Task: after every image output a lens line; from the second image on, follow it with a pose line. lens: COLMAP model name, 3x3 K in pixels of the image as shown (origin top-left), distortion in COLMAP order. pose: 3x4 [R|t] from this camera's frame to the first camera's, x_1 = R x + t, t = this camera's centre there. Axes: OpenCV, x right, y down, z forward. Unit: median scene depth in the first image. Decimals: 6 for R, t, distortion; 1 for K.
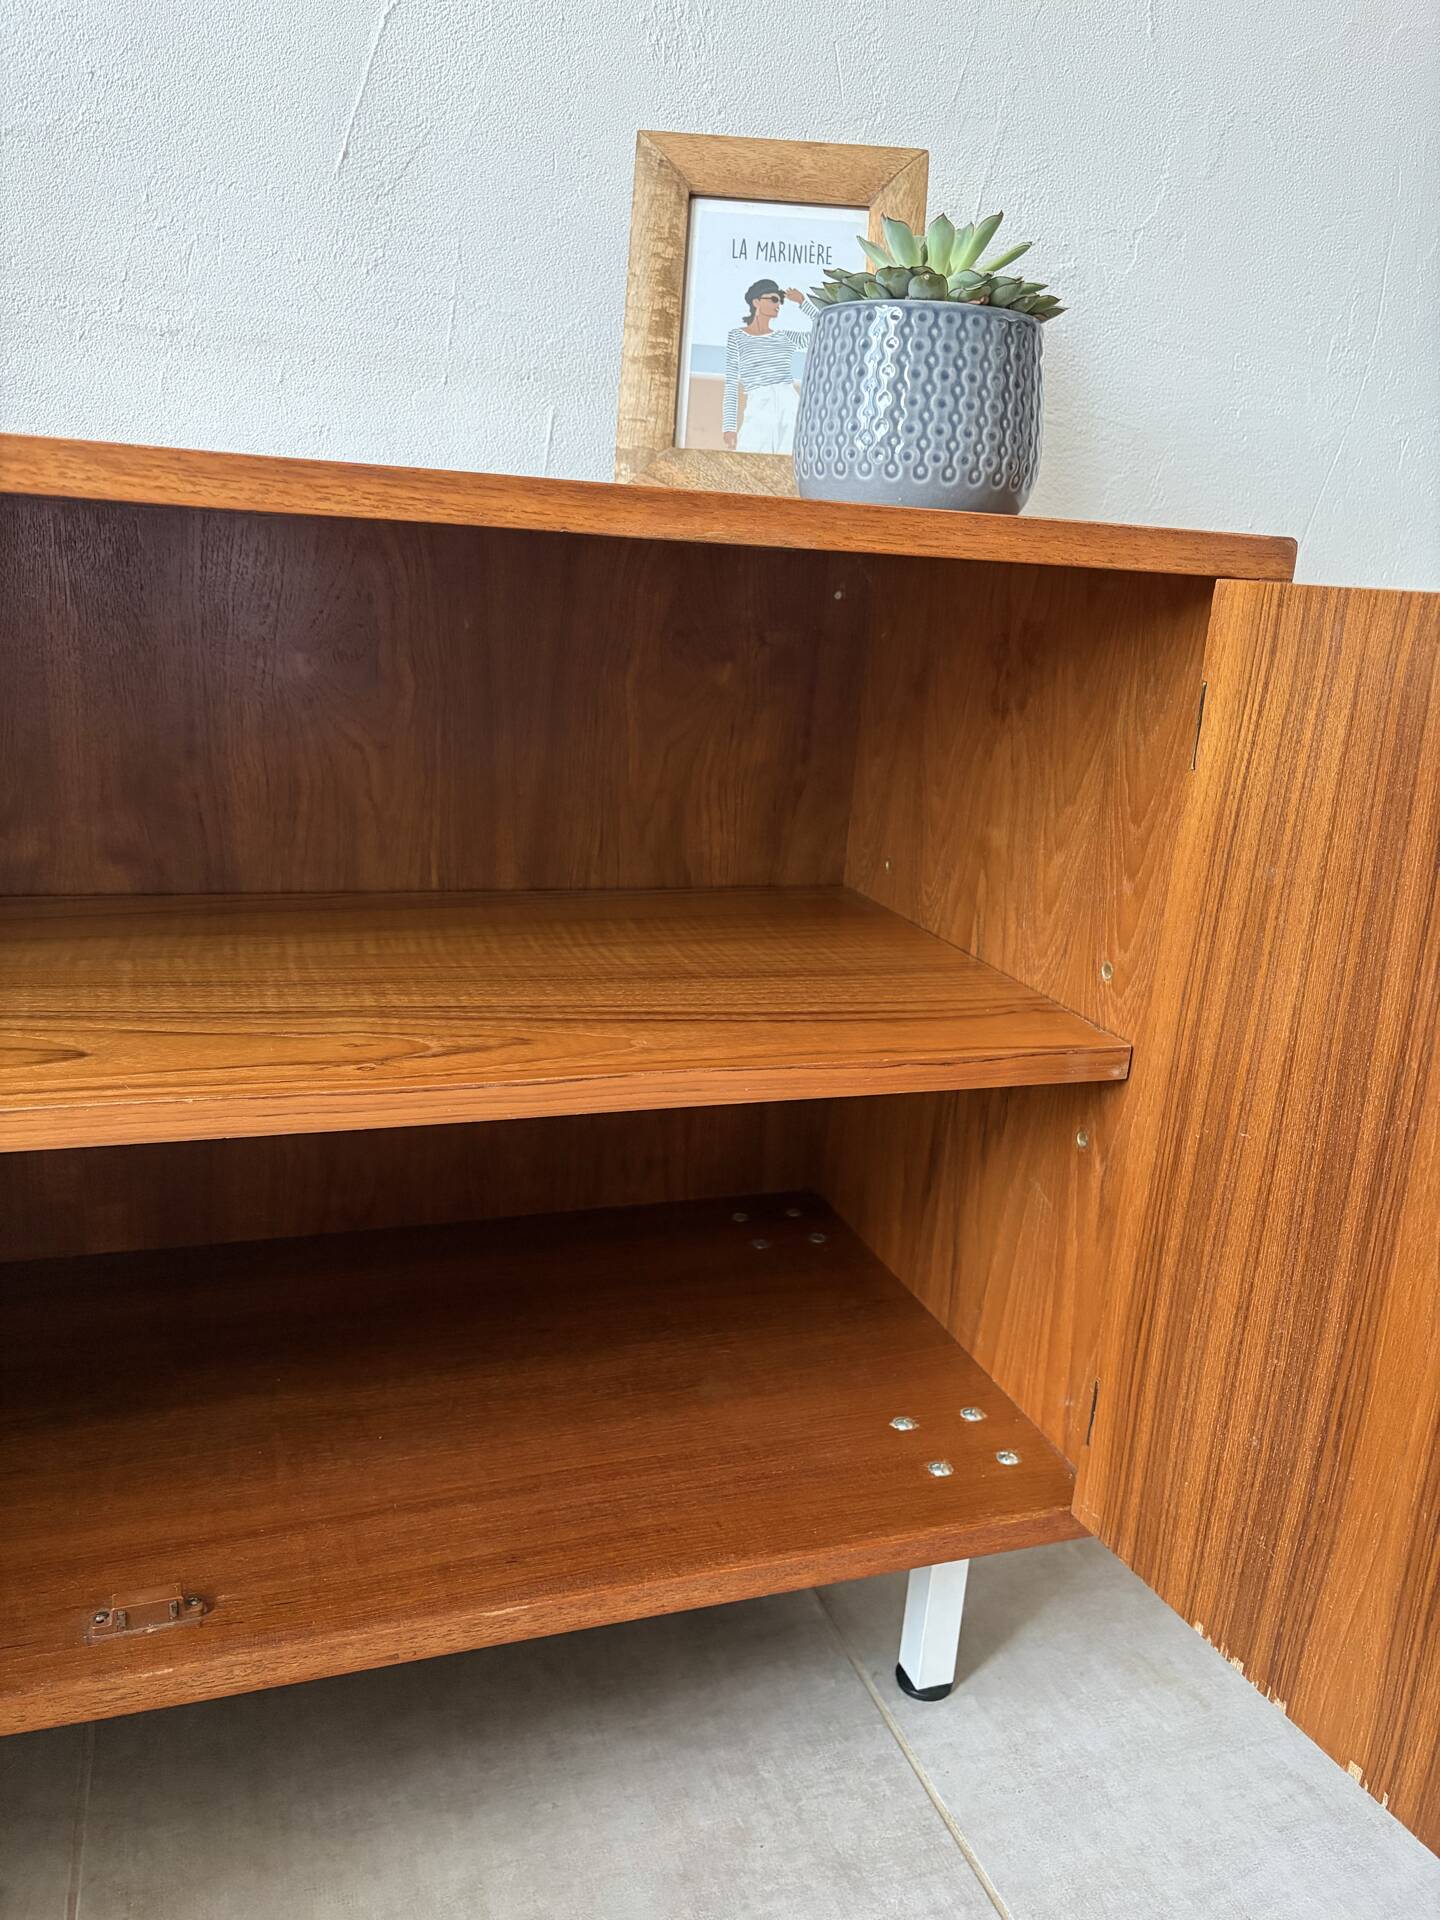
lens RADIAL K [[1463.4, 0, 710.9], [0, 1463.4, 968.2], [0, 0, 1]] dist [0.040478, -0.042295]
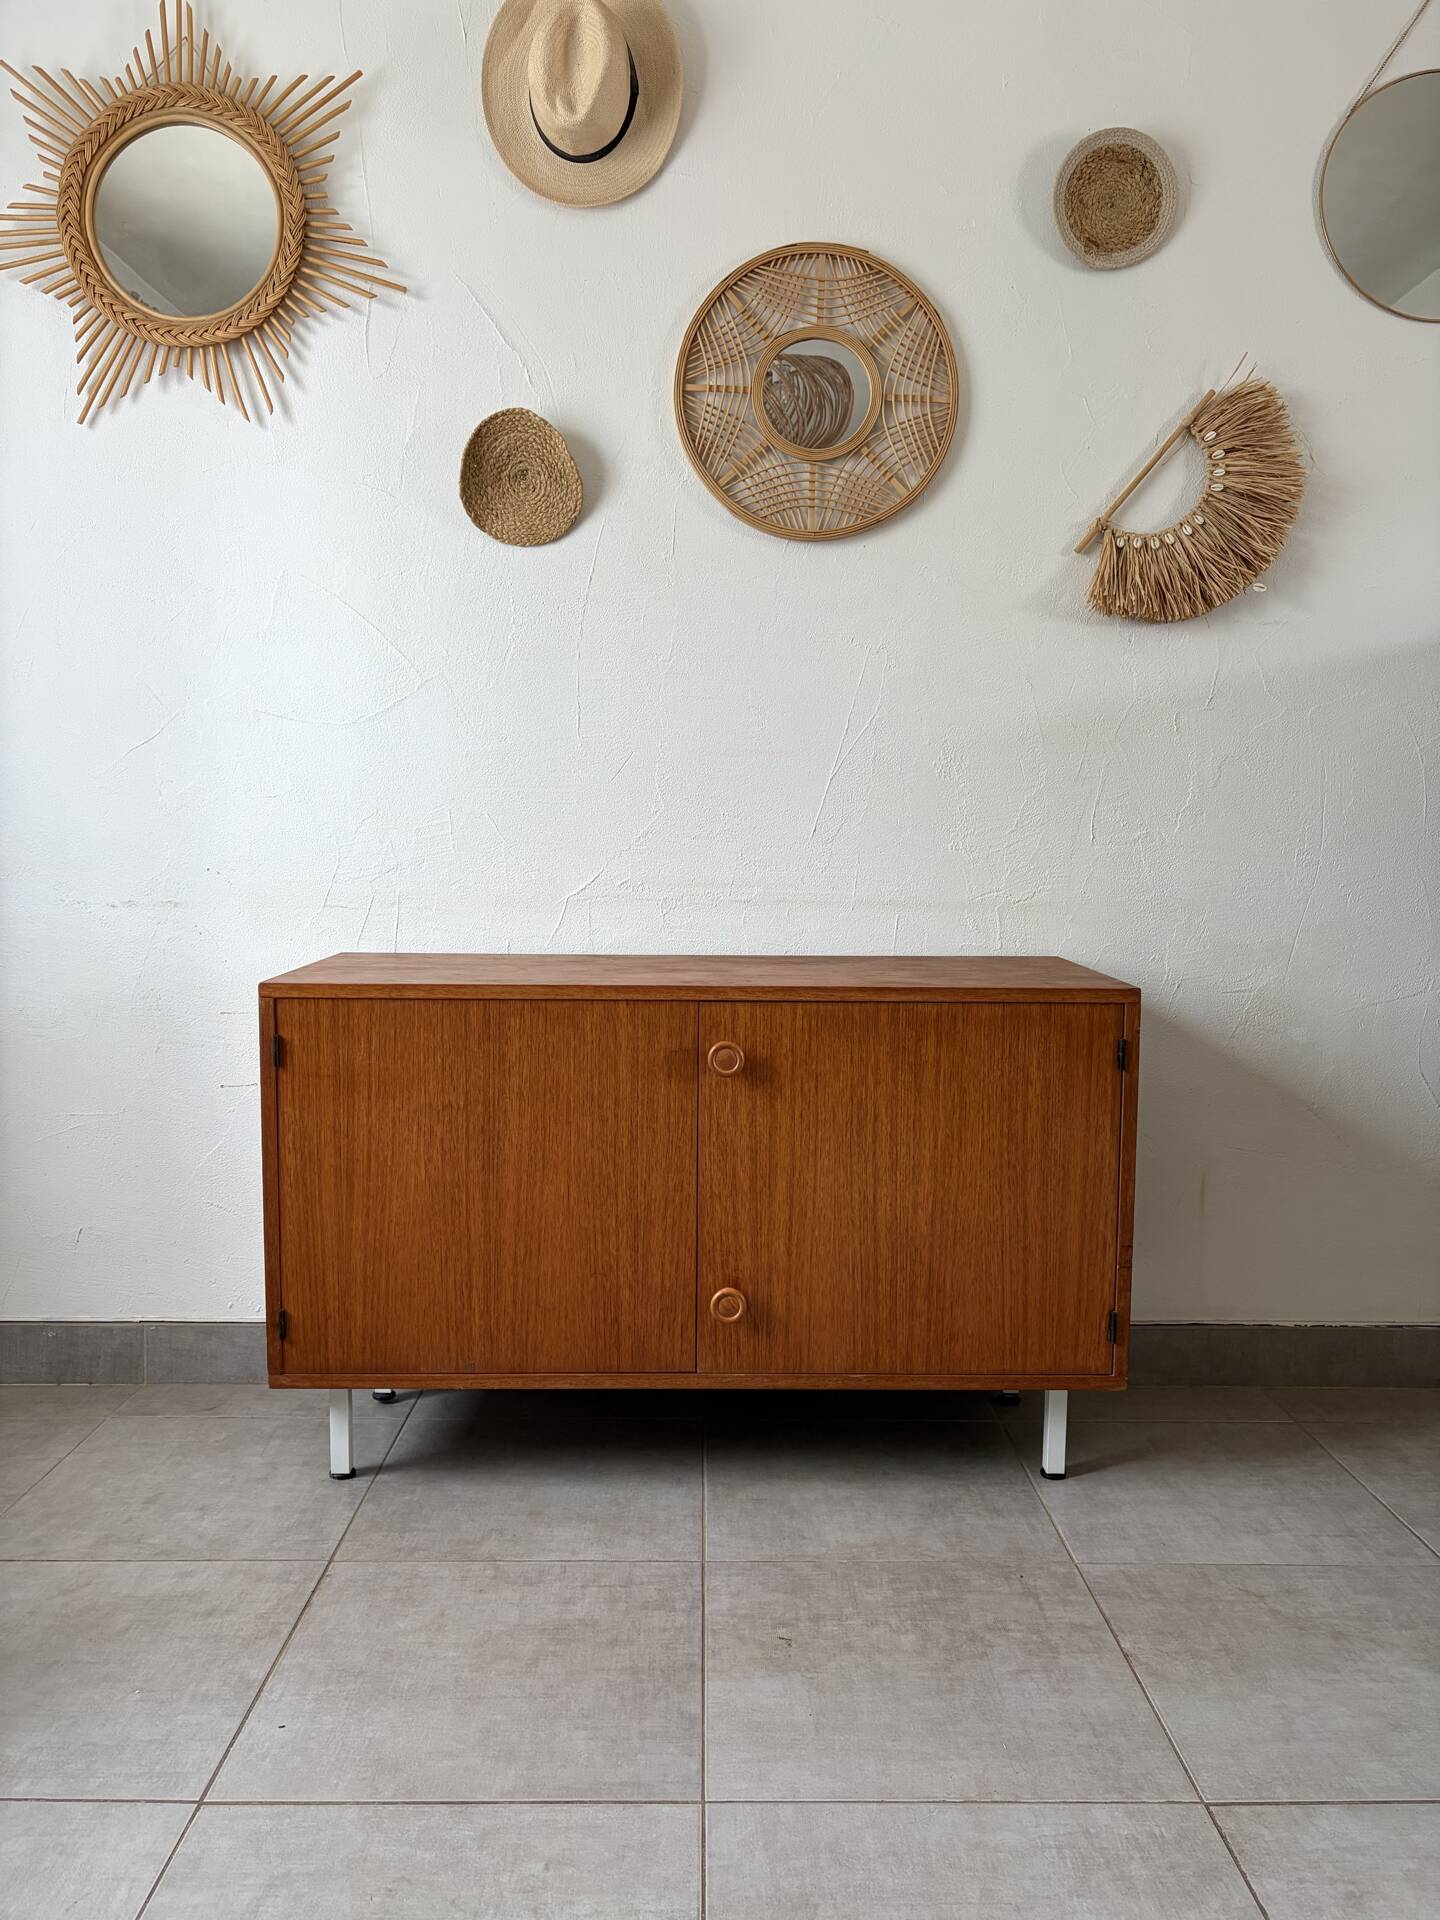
lens RADIAL K [[1458.2, 0, 718.6], [0, 1458.2, 962.5], [0, 0, 1]] dist [0.062682, -0.066519]
pose [[0.950379, -0.027656, -0.309863, 0.406472], [-0.031593, 0.982311, -0.184572, 0.161911], [0.309486, 0.185203, 0.932694, -1.496334]]
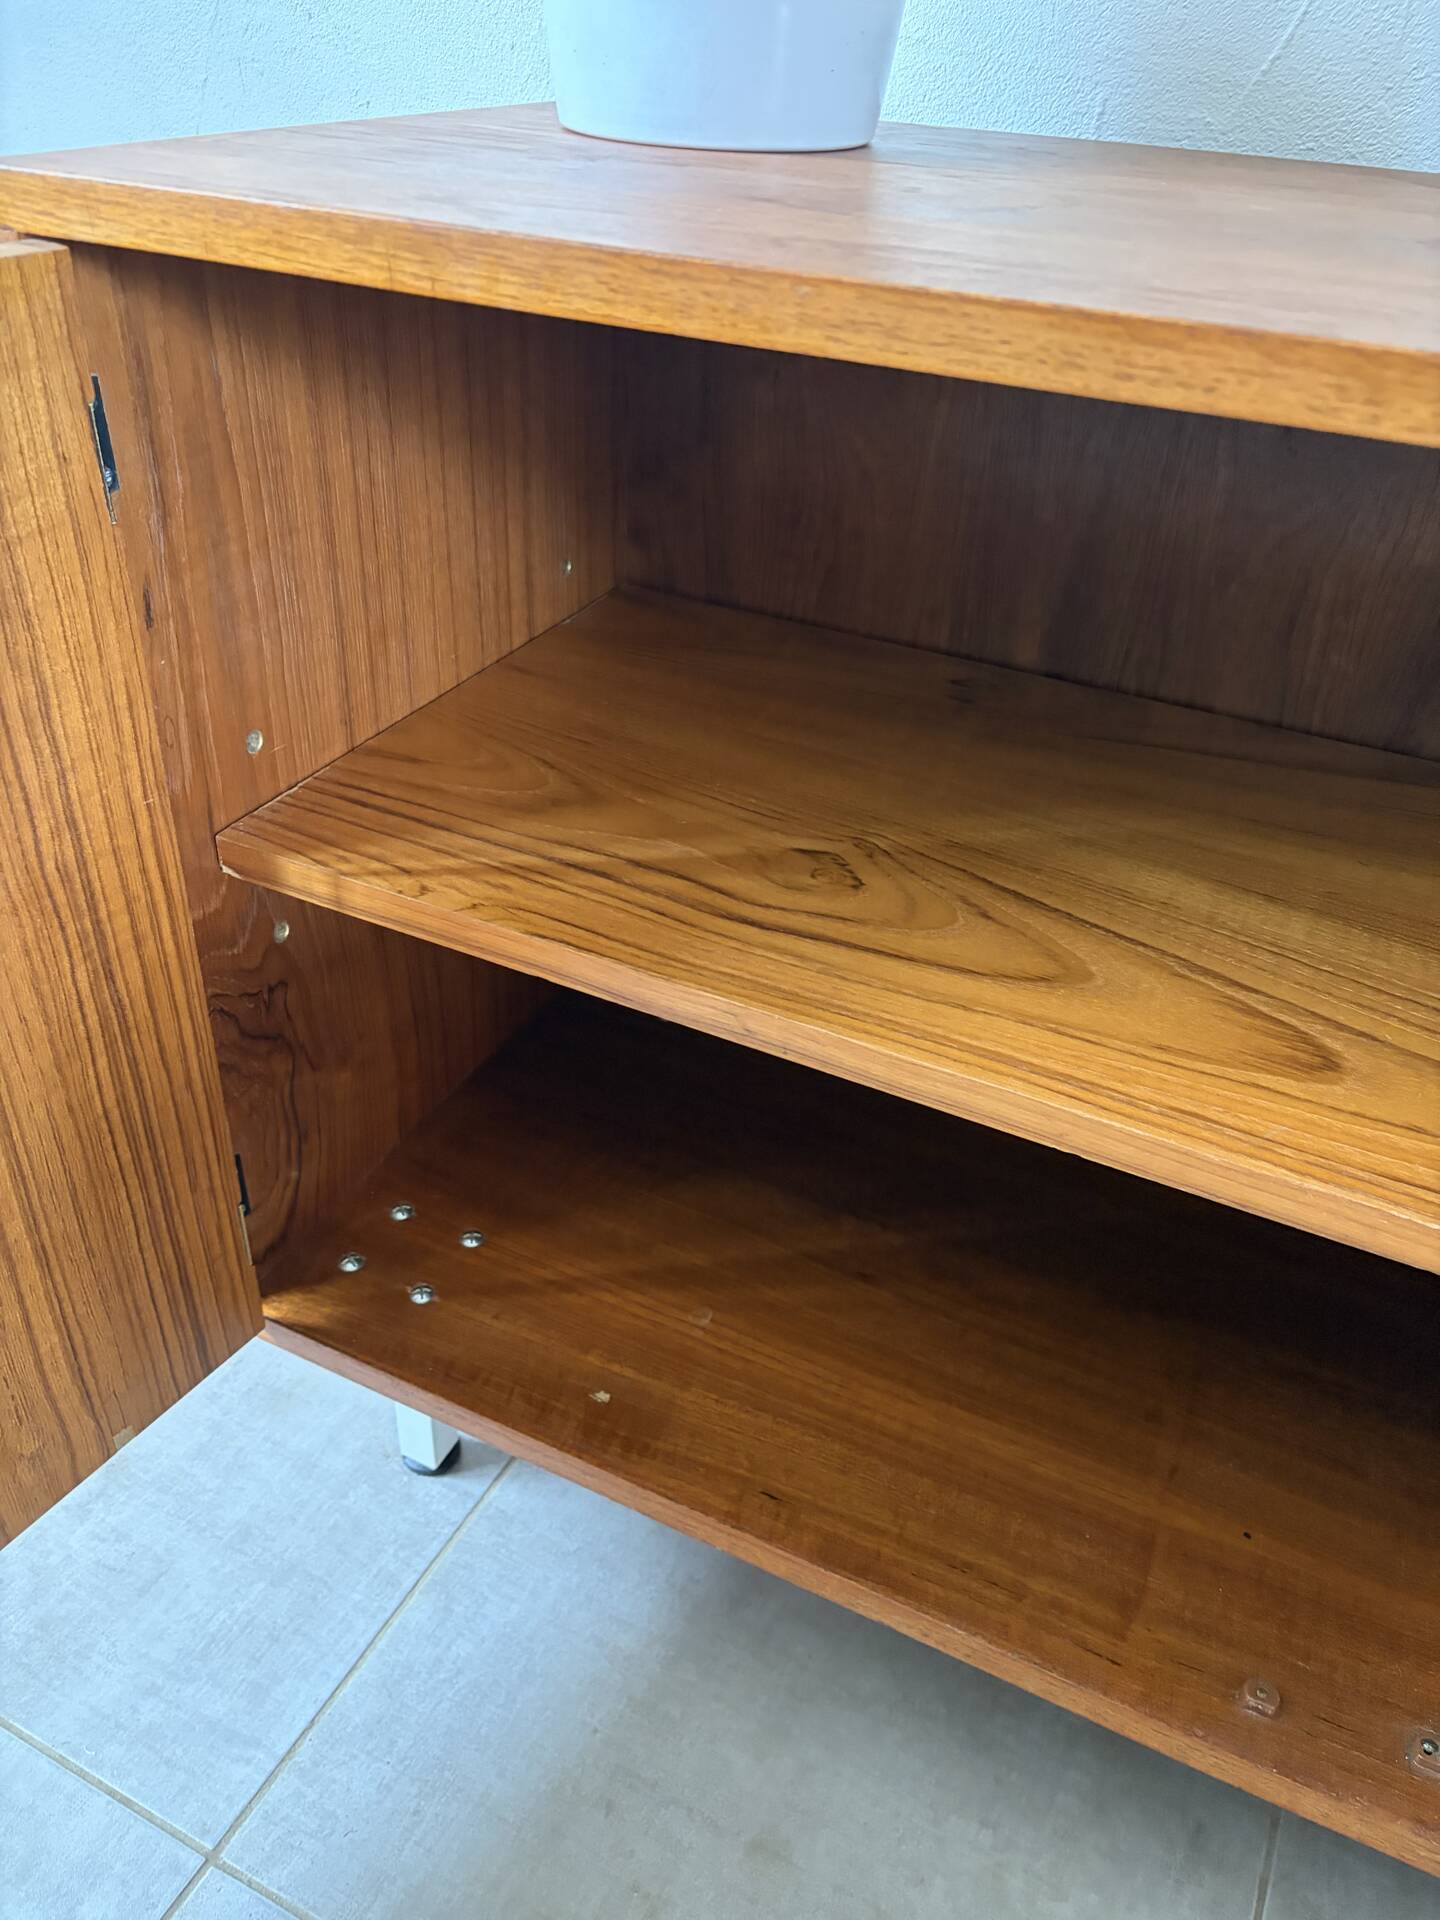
lens RADIAL K [[1463.4, 0, 704.4], [0, 1463.4, 974.6], [0, 0, 1]] dist [0.040478, -0.042295]
pose [[0.711232, 0.370791, -0.597213, -0.294978], [-0.189779, 0.919307, 0.344758, -0.159624], [0.676855, -0.131864, 0.724209, 0.112474]]
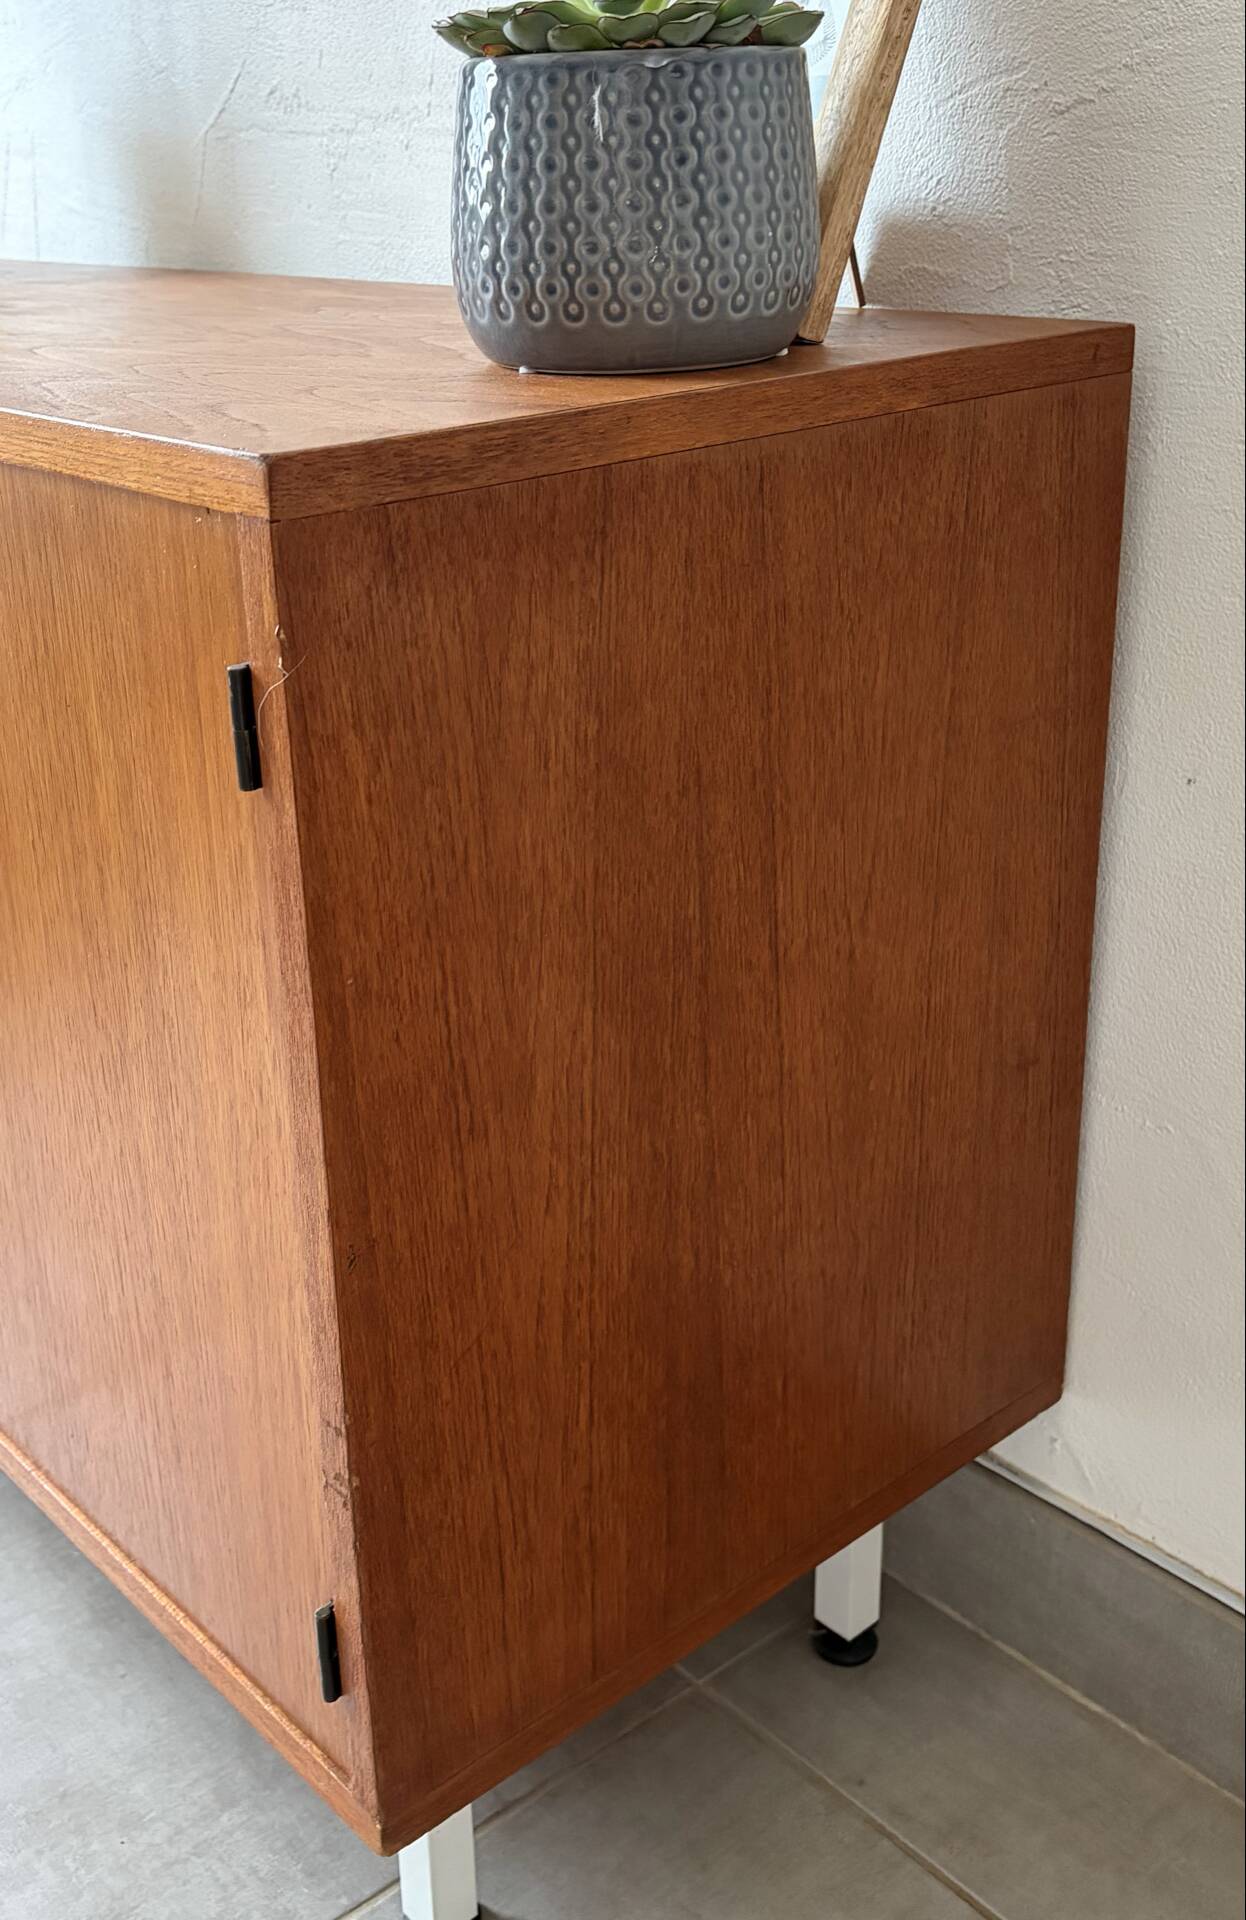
lens RADIAL K [[2001.9, 0, 528.6], [0, 2001.9, 873.8], [0, 0, 1]] dist [0.049732, 0.000000]
pose [[0.351678, 0.254215, -0.900942, 1.024422], [-0.197055, 0.960960, 0.194230, -0.250792], [0.915146, 0.109229, 0.388043, 0.638434]]
